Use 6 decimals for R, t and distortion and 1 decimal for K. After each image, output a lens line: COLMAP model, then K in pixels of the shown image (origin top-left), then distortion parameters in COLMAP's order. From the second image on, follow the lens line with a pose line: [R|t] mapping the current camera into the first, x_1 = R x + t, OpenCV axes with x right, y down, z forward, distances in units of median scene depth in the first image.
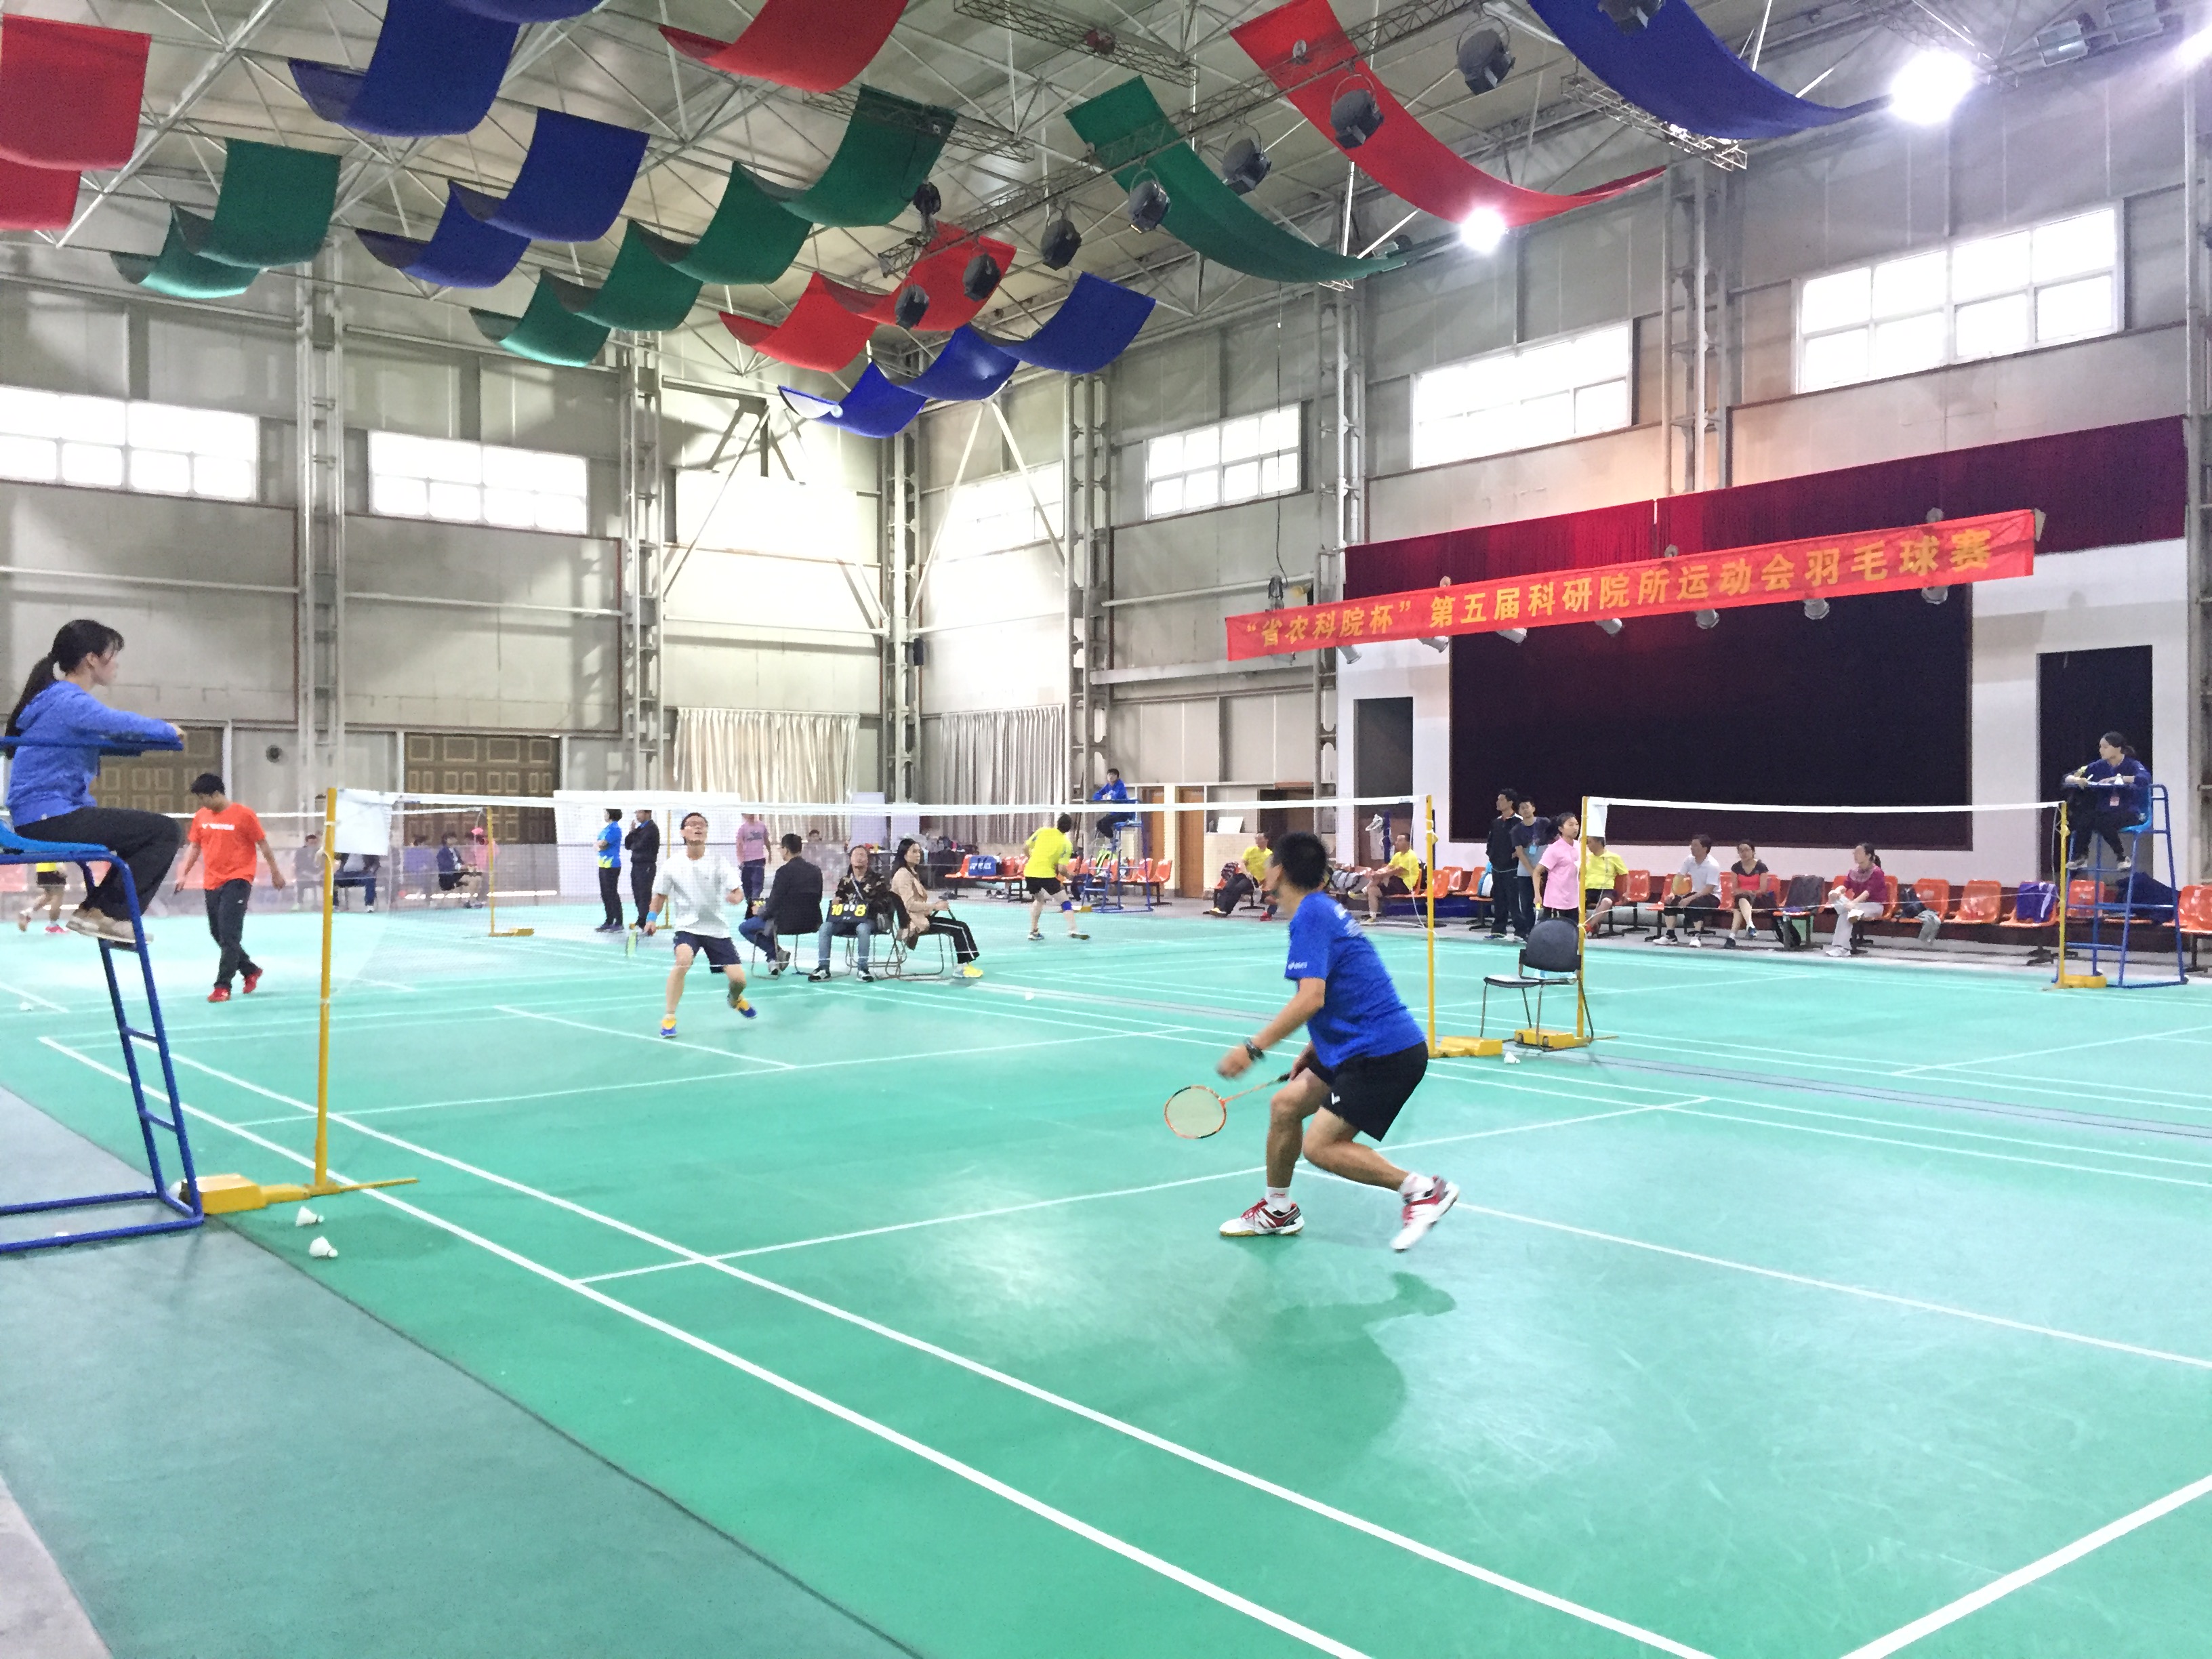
lens RADIAL K [[1888.0, 0, 1106.0], [0, 1888.0, 829.5], [0, 0, 1]] dist [0.095452, -0.132143]
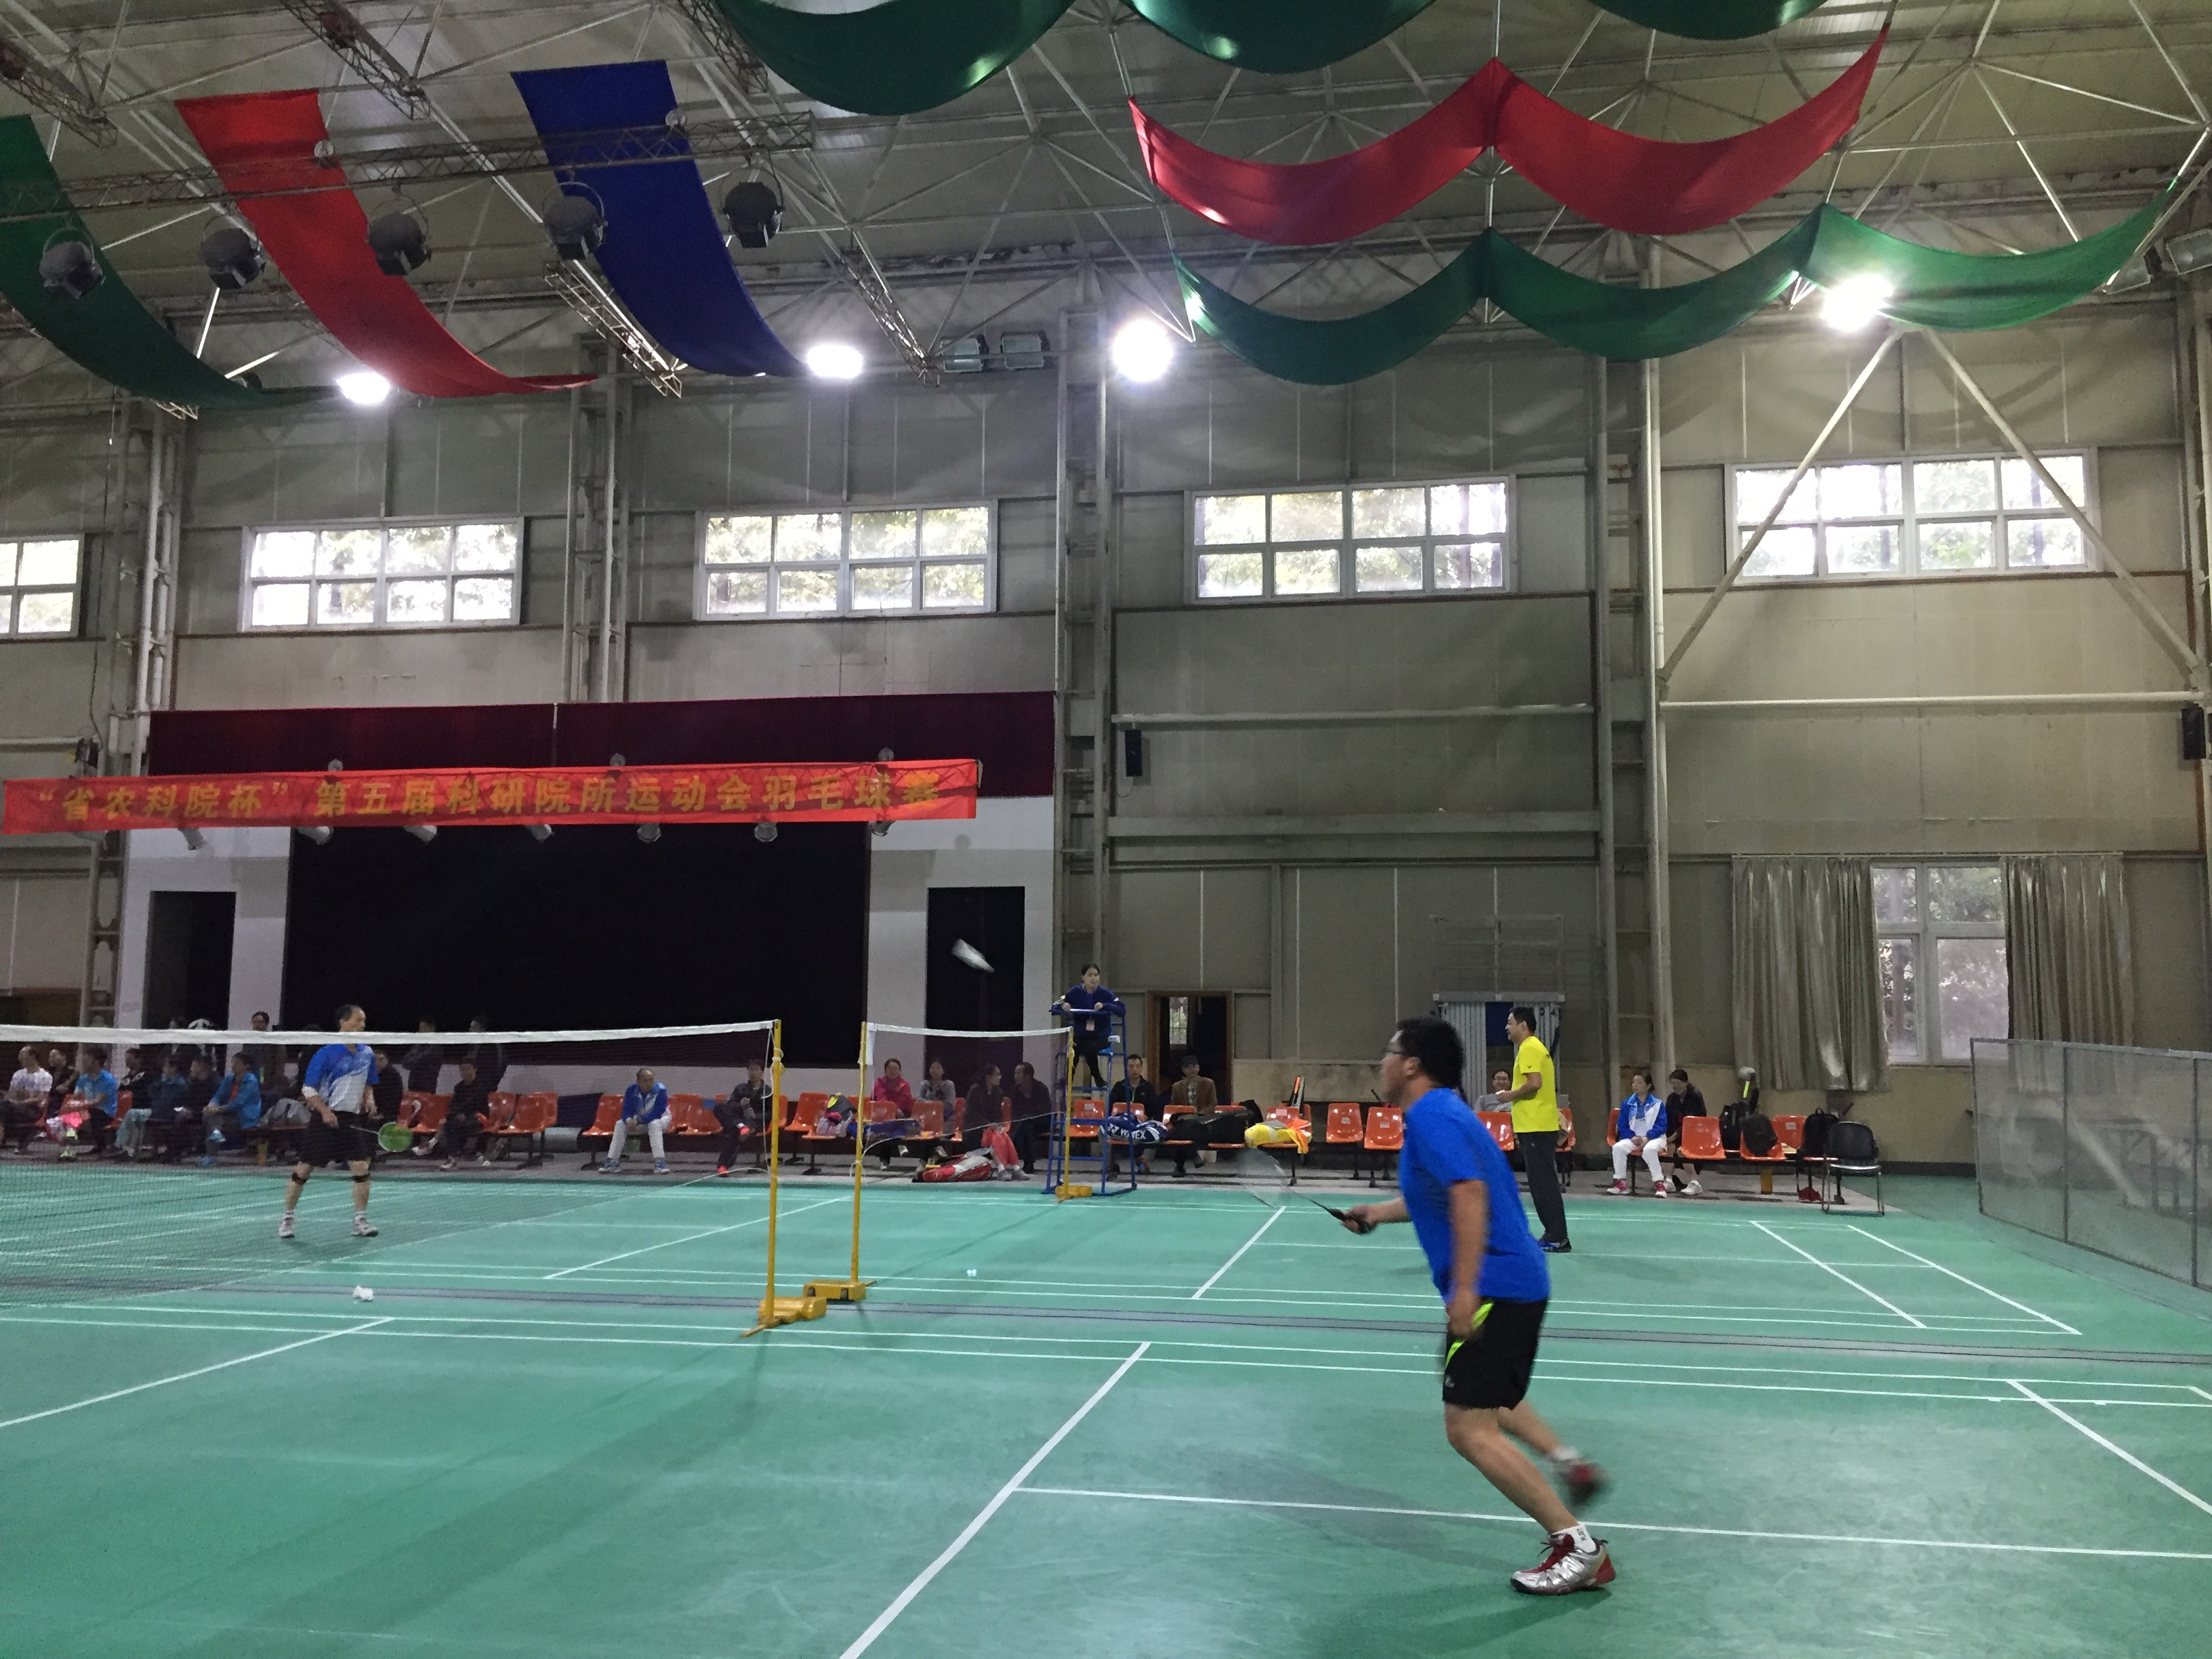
lens RADIAL K [[1888.0, 0, 1106.0], [0, 1888.0, 829.5], [0, 0, 1]] dist [0.095452, -0.132143]
pose [[0.750464, 0.076847, 0.656429, -0.134731], [-0.003921, 0.993717, -0.111850, -0.003423], [-0.660900, 0.081366, 0.746050, 0.105240]]
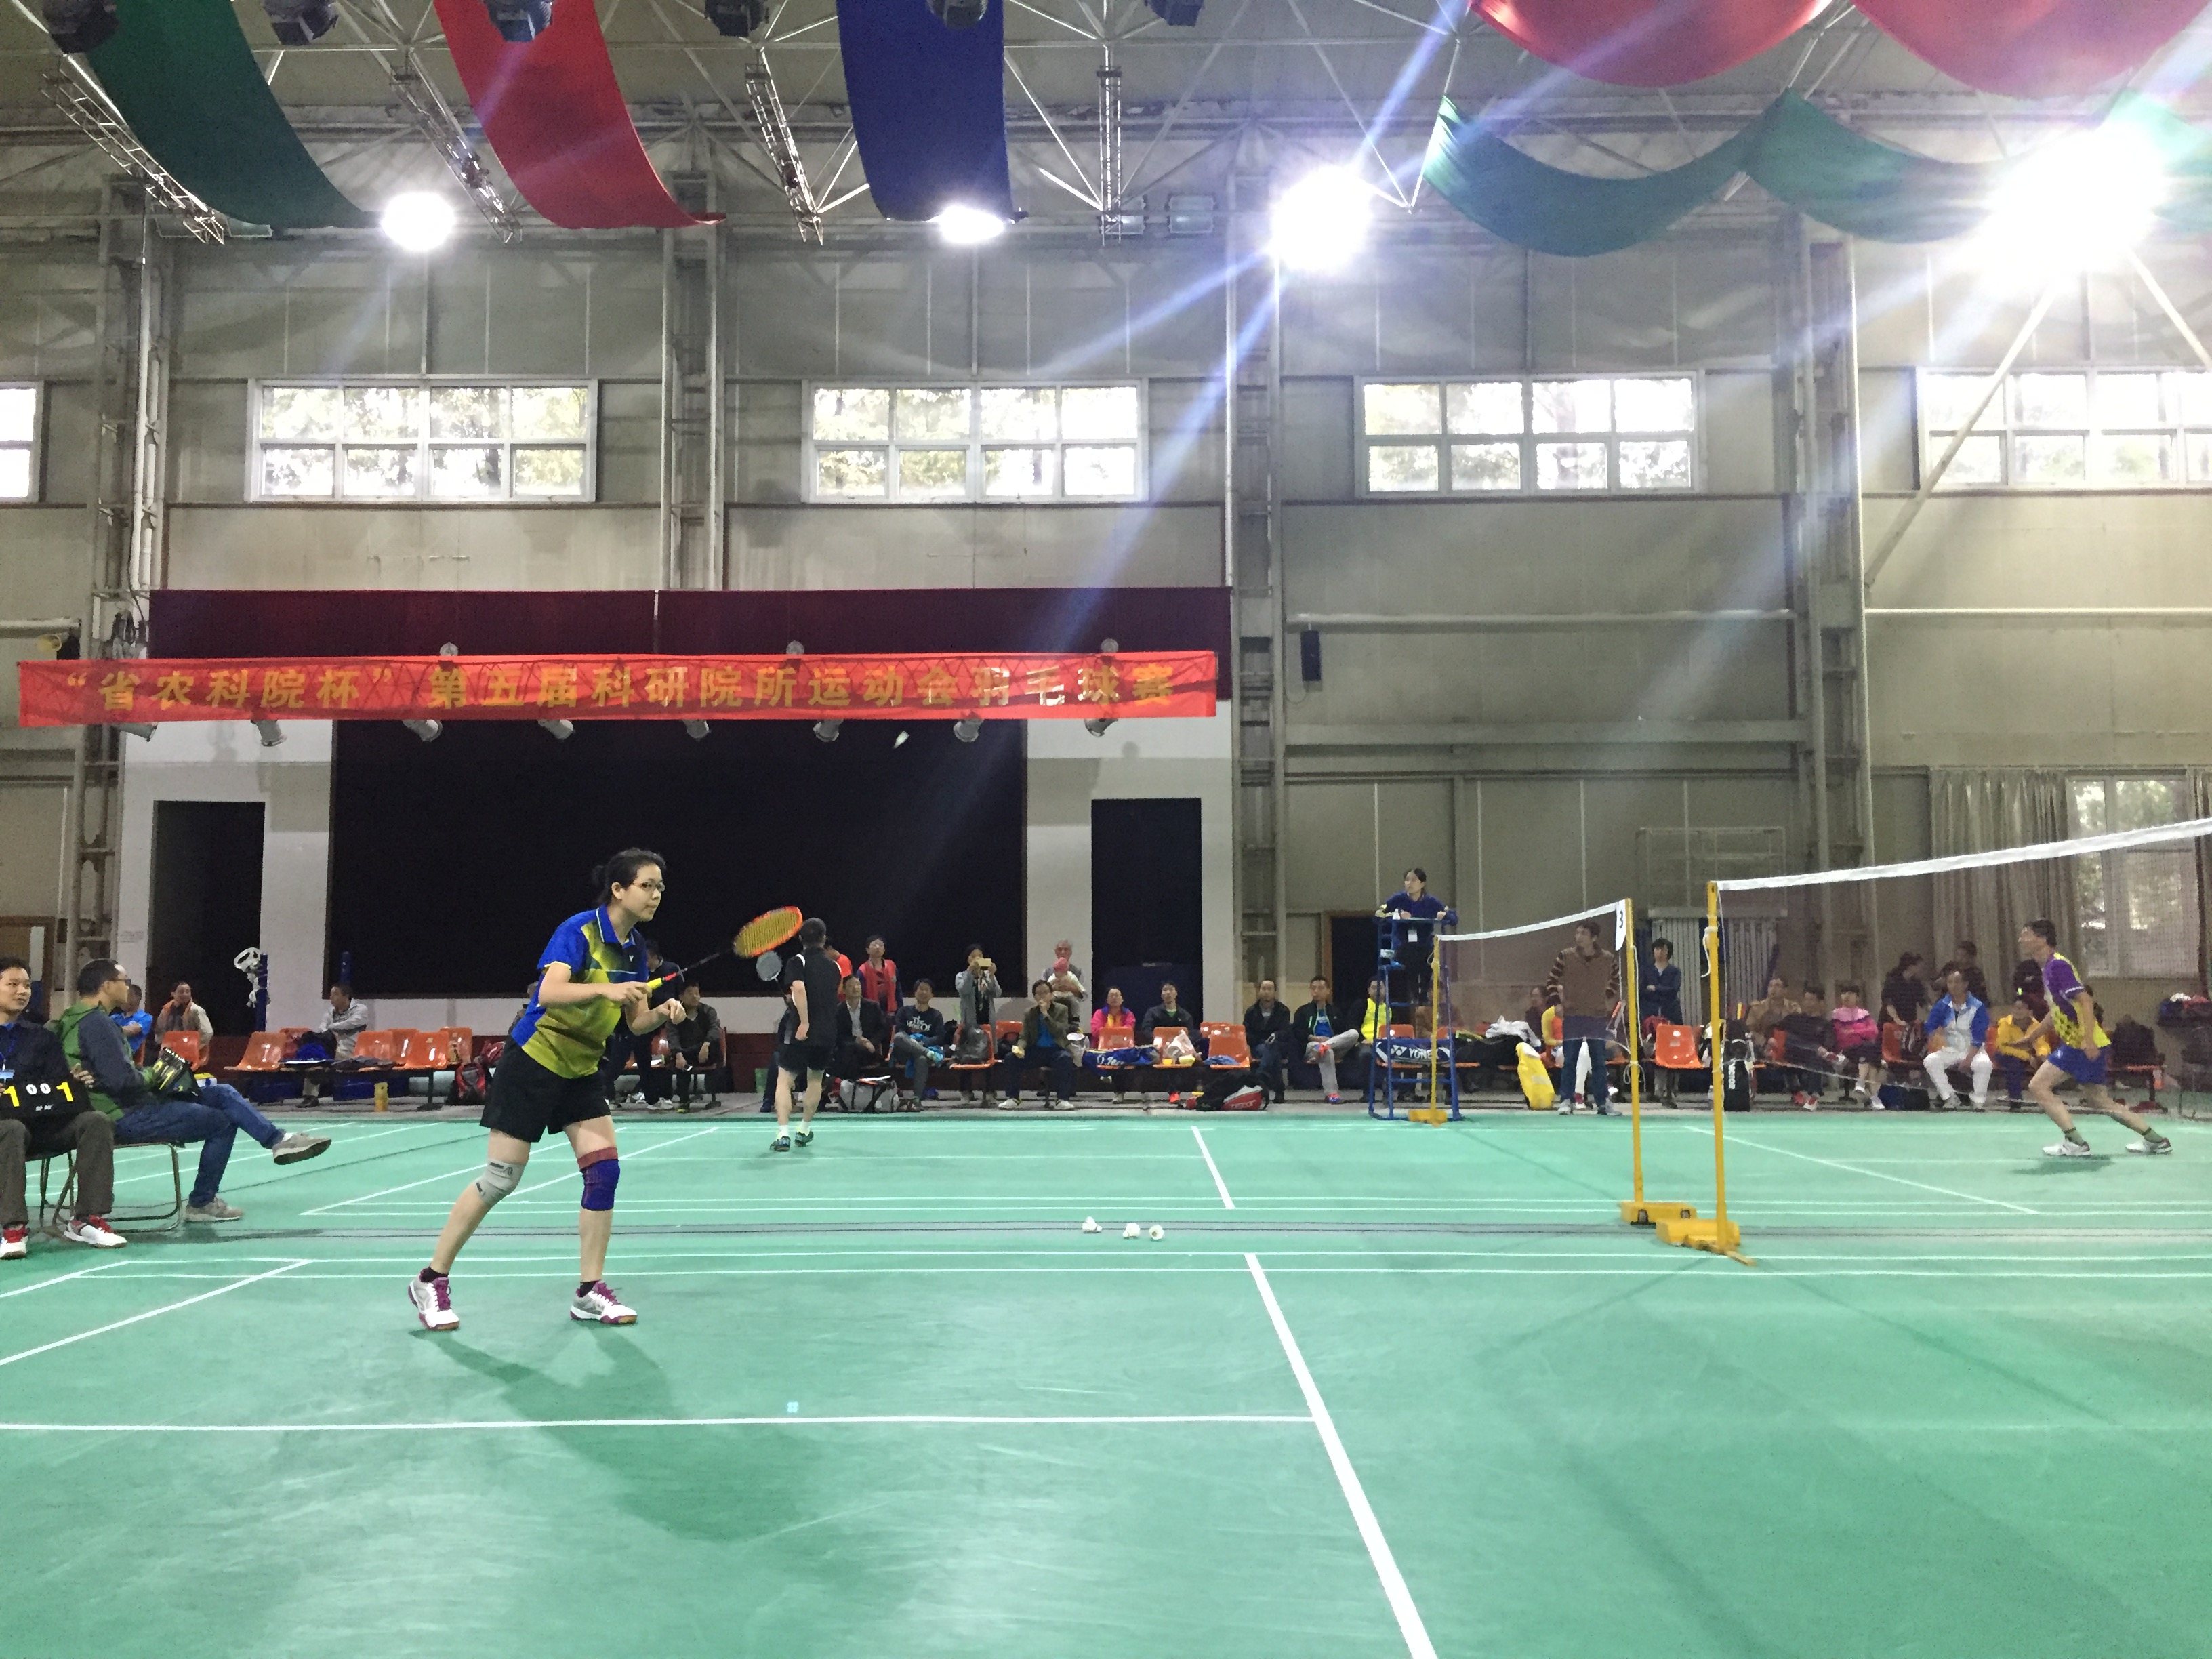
lens RADIAL K [[1888.0, 0, 1106.0], [0, 1888.0, 829.5], [0, 0, 1]] dist [0.095452, -0.132143]
pose [[0.633010, 0.065135, 0.771398, -0.242262], [0.008090, 0.995843, -0.090725, 0.012537], [-0.774101, 0.063671, 0.629852, 0.324784]]
